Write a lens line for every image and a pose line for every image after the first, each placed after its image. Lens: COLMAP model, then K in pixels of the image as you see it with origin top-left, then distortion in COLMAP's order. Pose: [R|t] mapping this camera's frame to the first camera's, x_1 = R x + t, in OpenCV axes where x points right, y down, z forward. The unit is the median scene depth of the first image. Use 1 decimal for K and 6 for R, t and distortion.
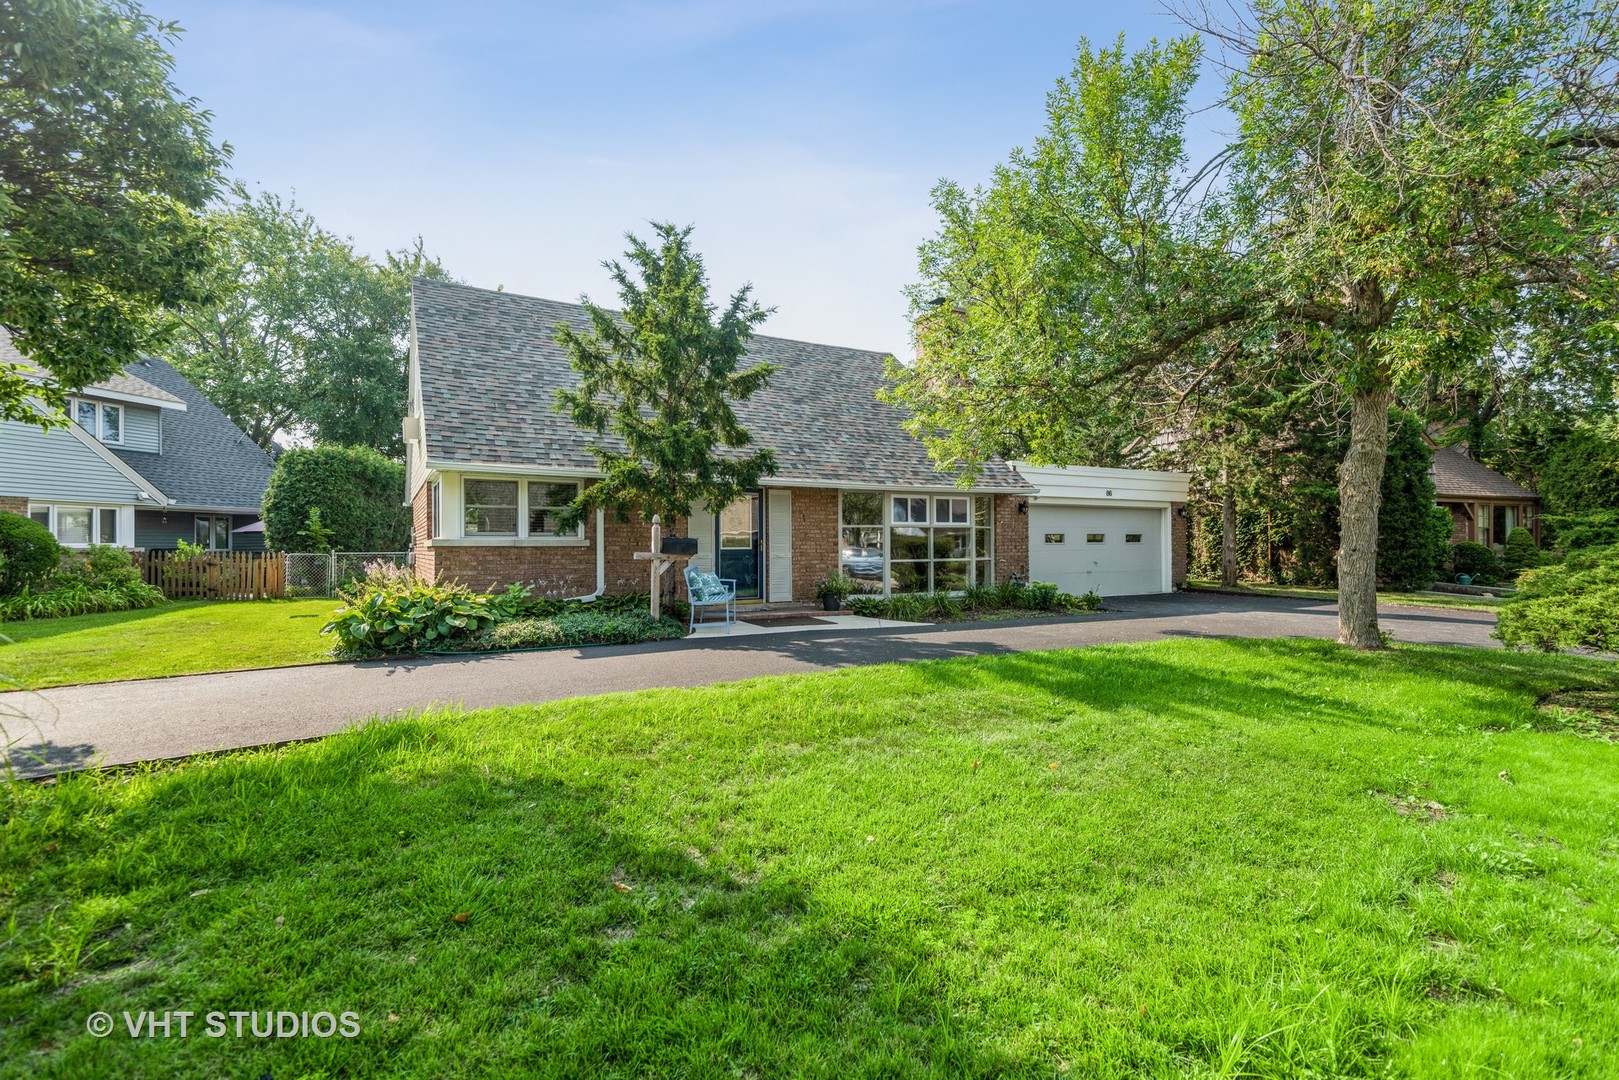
lens RADIAL K [[747.4, 0, 814.3], [0, 747.4, 538.4], [0, 0, 1]] dist [0.021166, -0.002002]
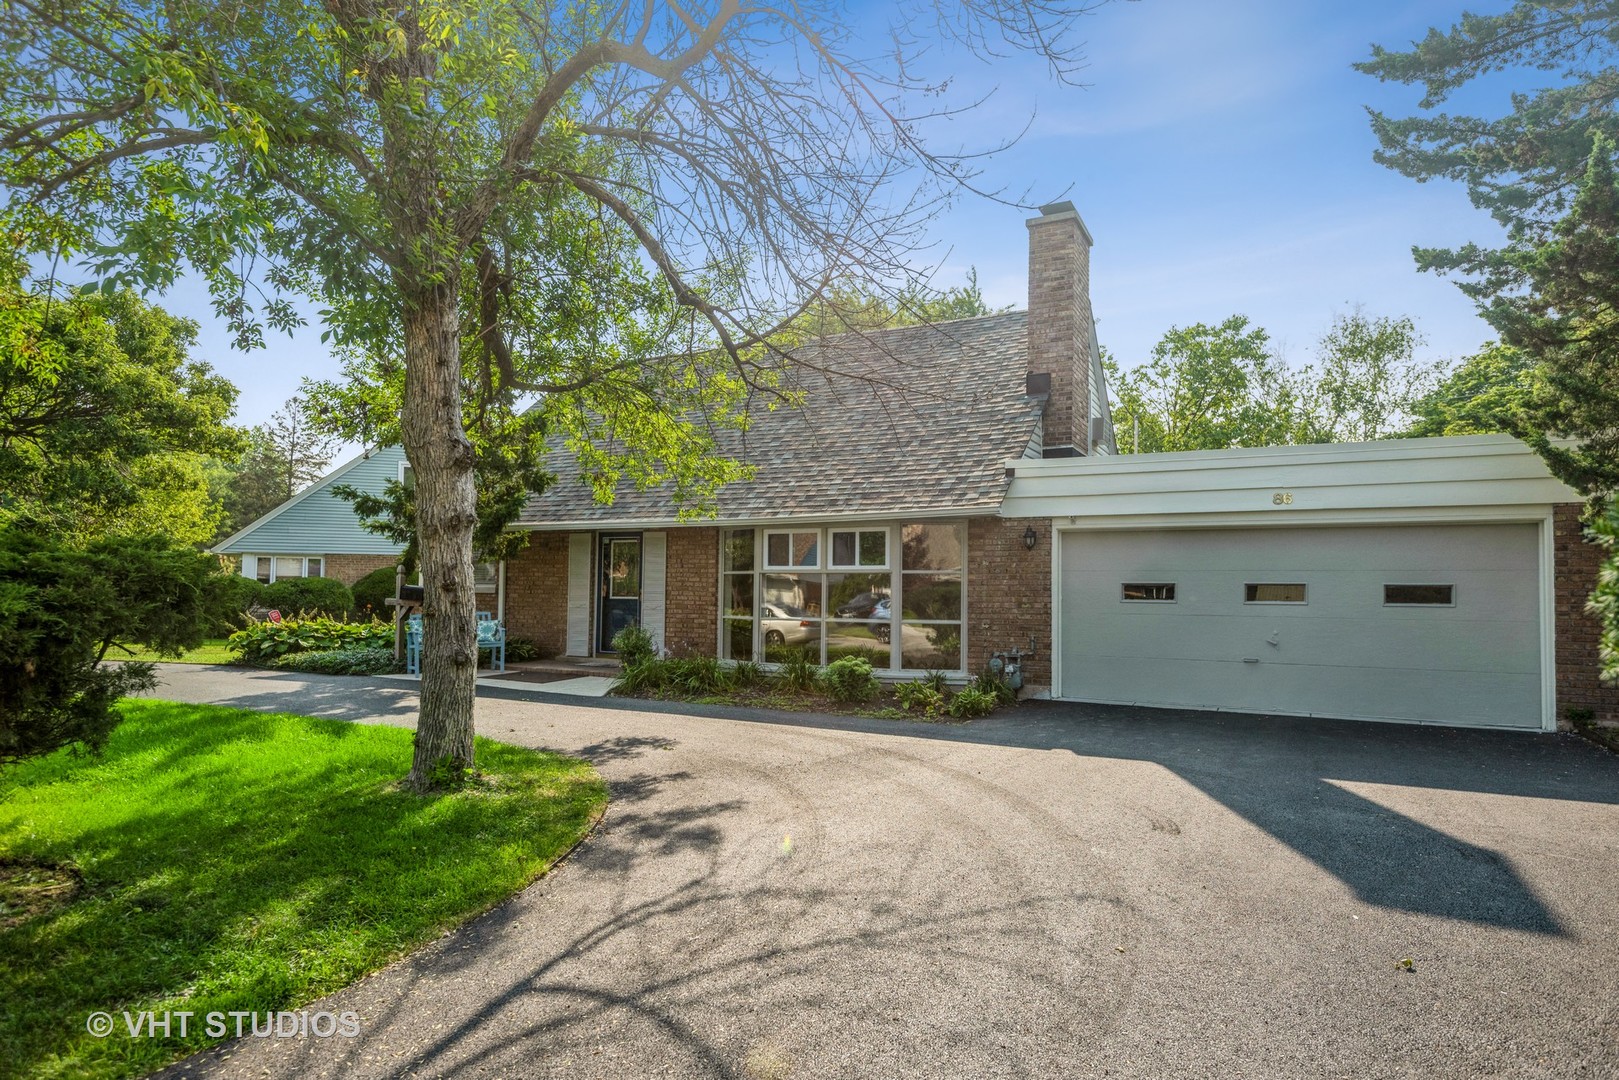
lens RADIAL K [[924.0, 0, 807.3], [0, 924.0, 544.9], [0, 0, 1]] dist [0.042043, -0.018631]
pose [[0.538687, -0.032740, -0.841869, 0.883076], [-0.005796, 0.999077, -0.042563, -0.004179], [0.842486, 0.027808, 0.538000, 0.515516]]
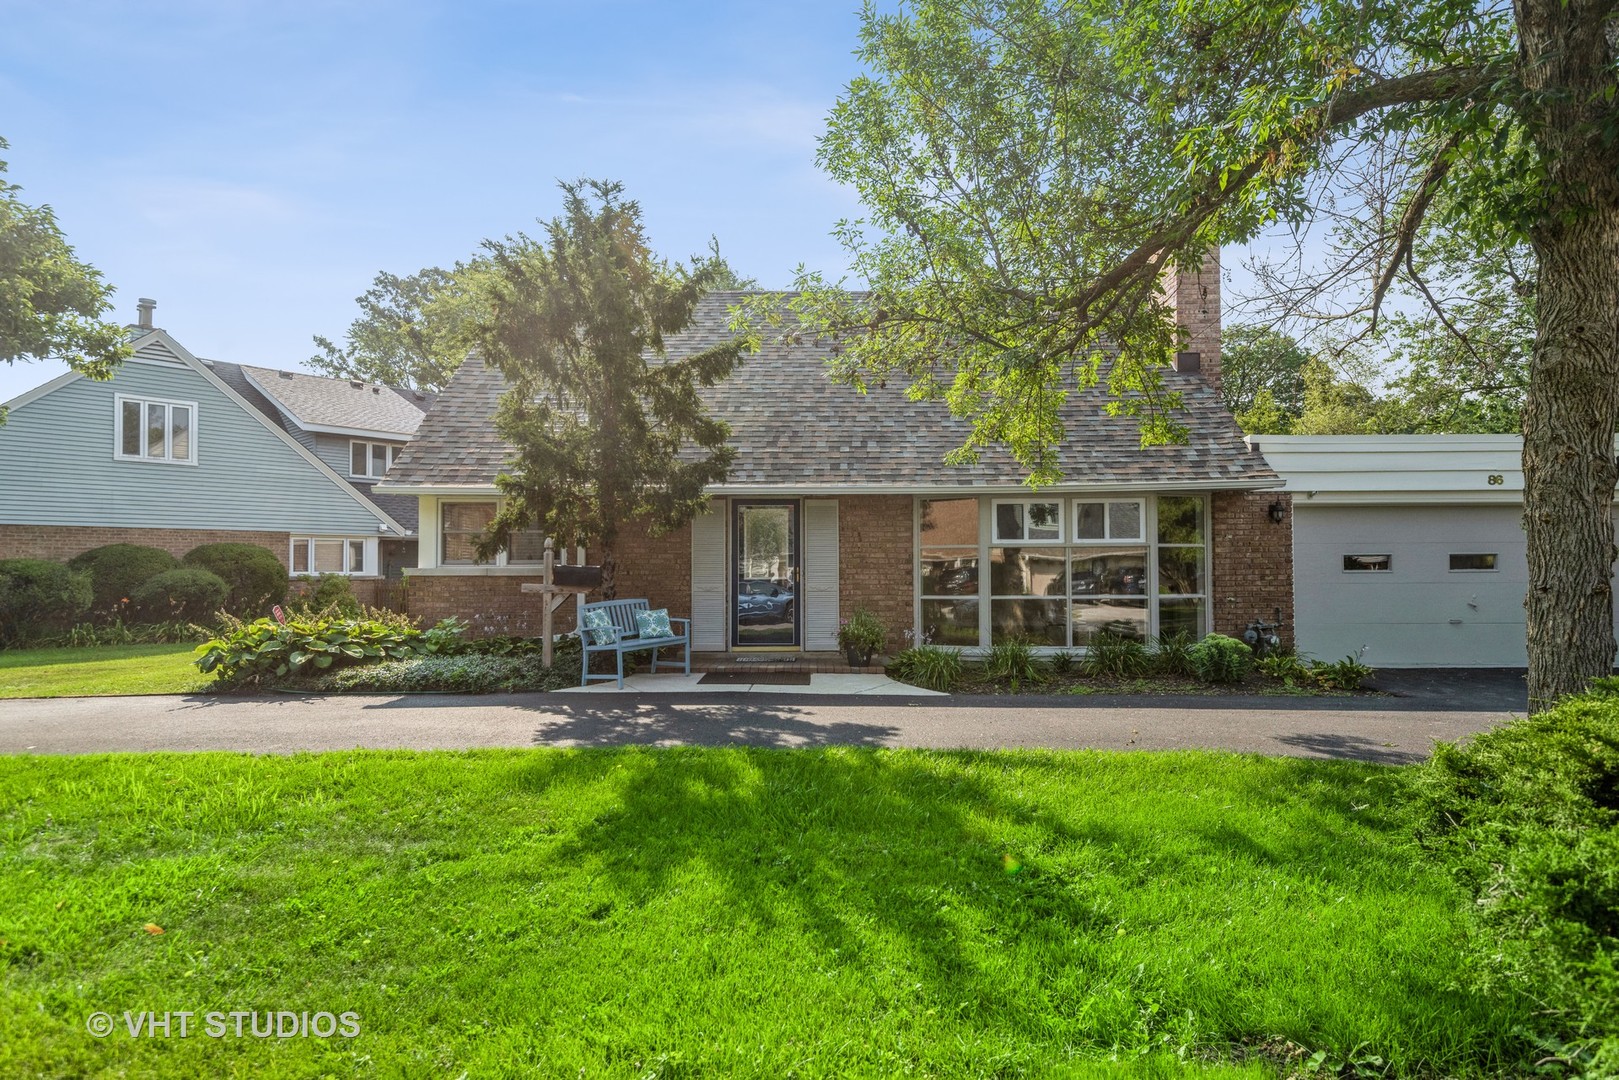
lens RADIAL K [[924.0, 0, 808.0], [0, 924.0, 541.4], [0, 0, 1]] dist [0.042043, -0.018631]
pose [[0.860786, -0.016751, -0.508691, 0.373570], [0.005586, 0.999709, -0.023467, -0.001965], [0.508936, 0.017359, 0.860629, 0.183440]]
